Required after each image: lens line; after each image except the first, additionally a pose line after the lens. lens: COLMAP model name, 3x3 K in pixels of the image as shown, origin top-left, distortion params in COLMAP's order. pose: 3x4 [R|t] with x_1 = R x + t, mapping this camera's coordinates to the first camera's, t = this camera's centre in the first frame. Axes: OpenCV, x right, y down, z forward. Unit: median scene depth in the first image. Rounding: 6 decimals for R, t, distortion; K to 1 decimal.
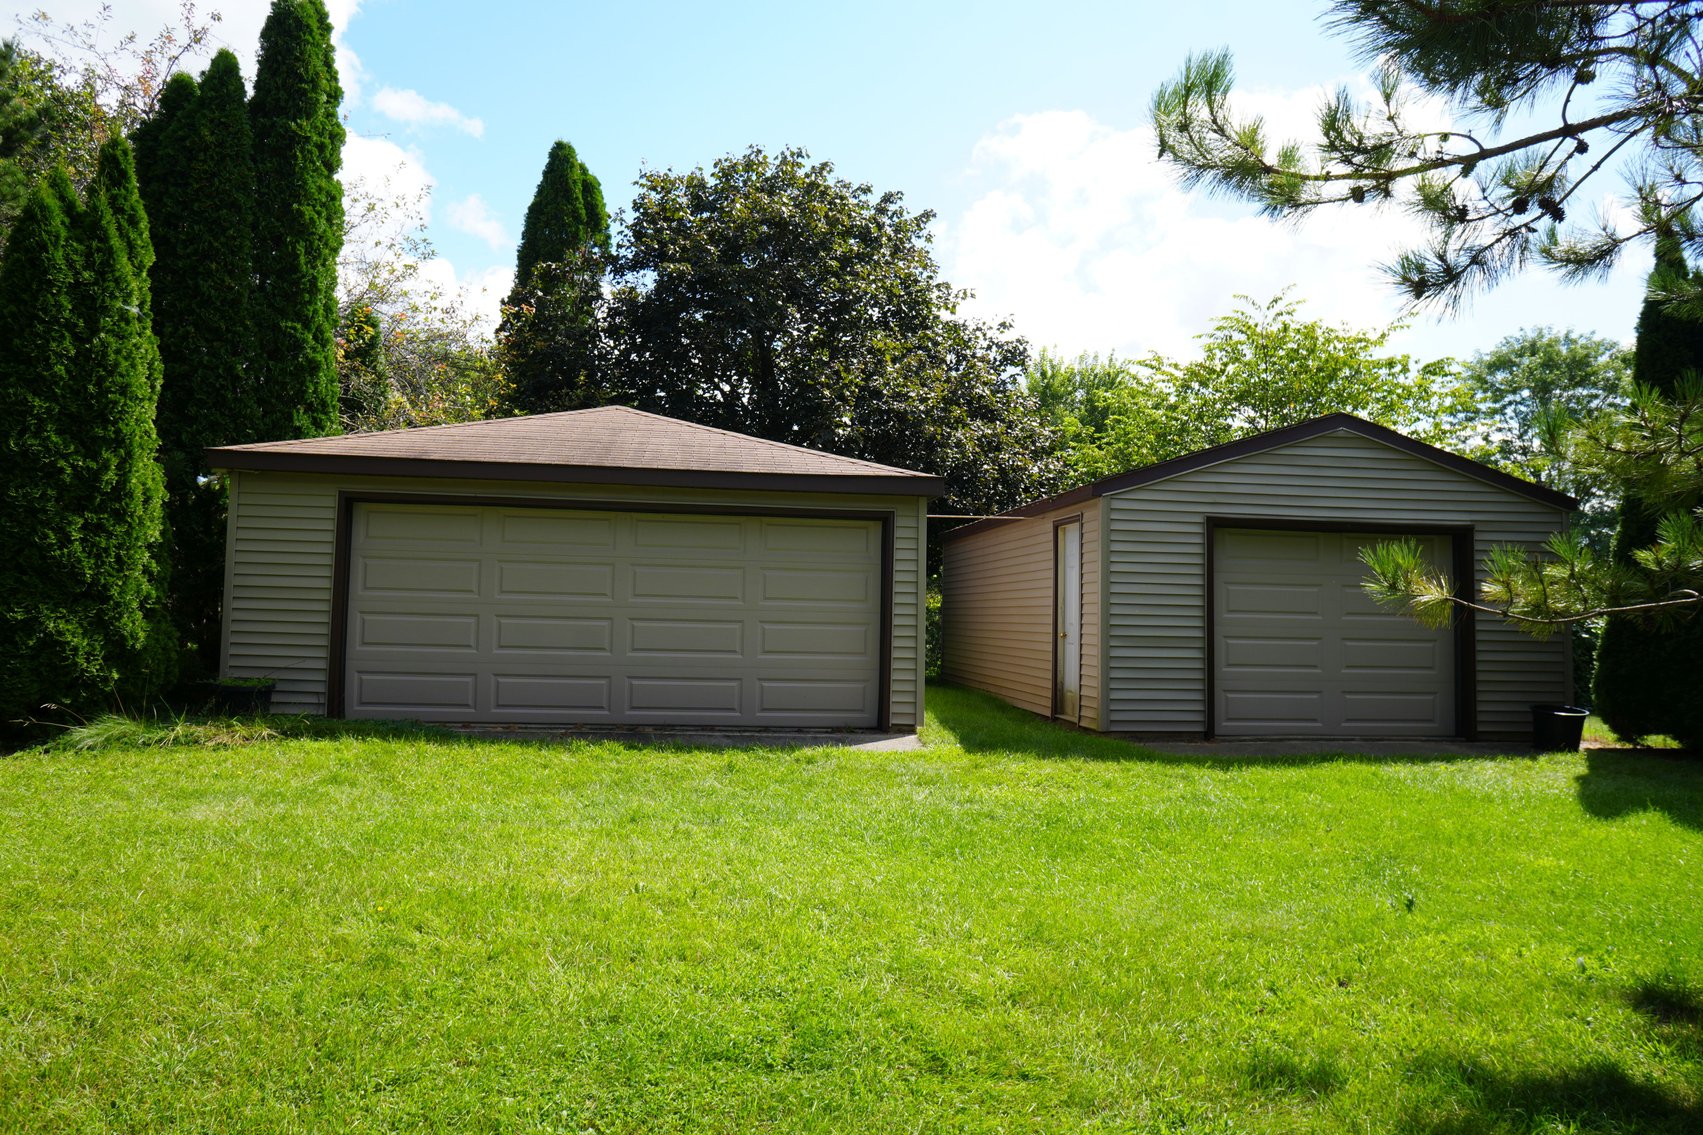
lens RADIAL K [[1141.9, 0, 851.5], [0, 1141.9, 567.5], [0, 0, 1]] dist [-0.001363, 0.001545]
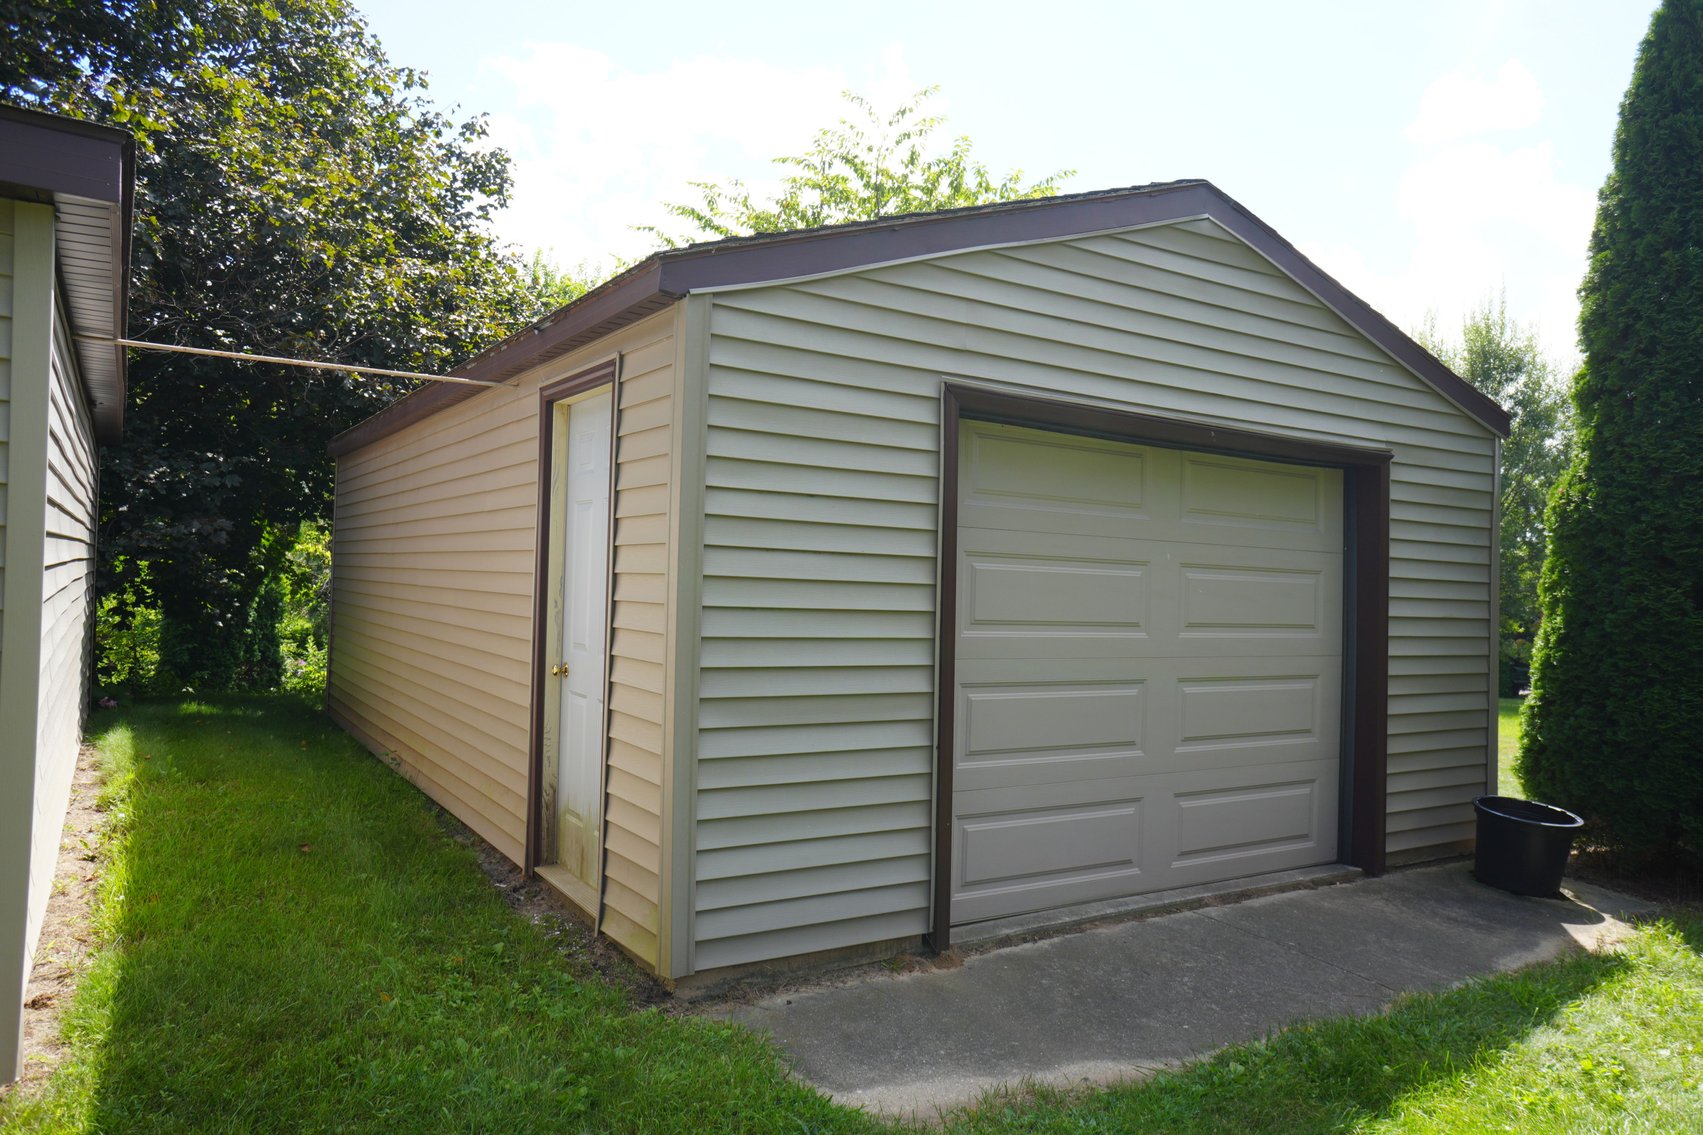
lens RADIAL K [[1127.0, 0, 880.9], [0, 1127.0, 565.8], [0, 0, 1]] dist [-0.023966, -0.000380]
pose [[0.891627, 0.016389, 0.452474, 0.107178], [-0.034822, 0.998867, 0.032439, 0.005366], [-0.451430, -0.044680, 0.891187, 0.600899]]
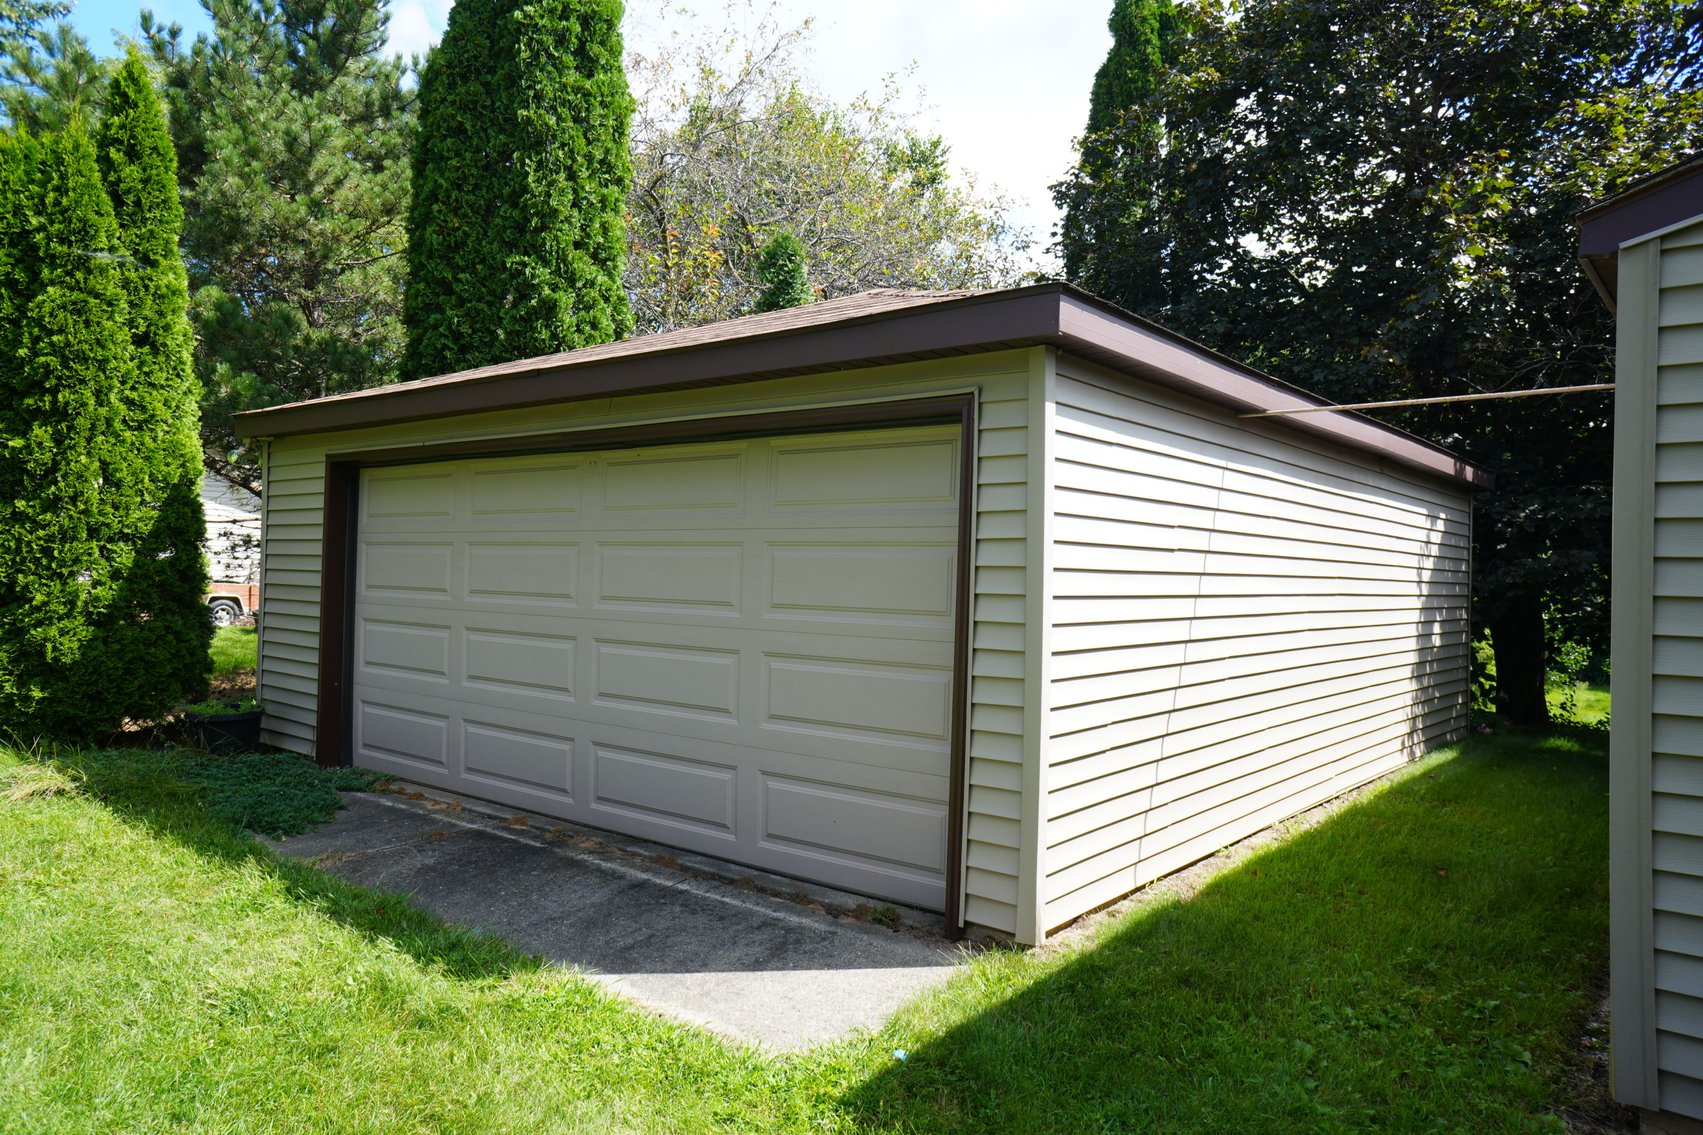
lens RADIAL K [[1141.9, 0, 851.5], [0, 1141.9, 567.5], [0, 0, 1]] dist [-0.001363, 0.001545]
pose [[0.692575, -0.011727, -0.721250, 0.259962], [0.022946, 0.999720, 0.005779, 0.007810], [0.720980, -0.020552, 0.692651, 0.603146]]
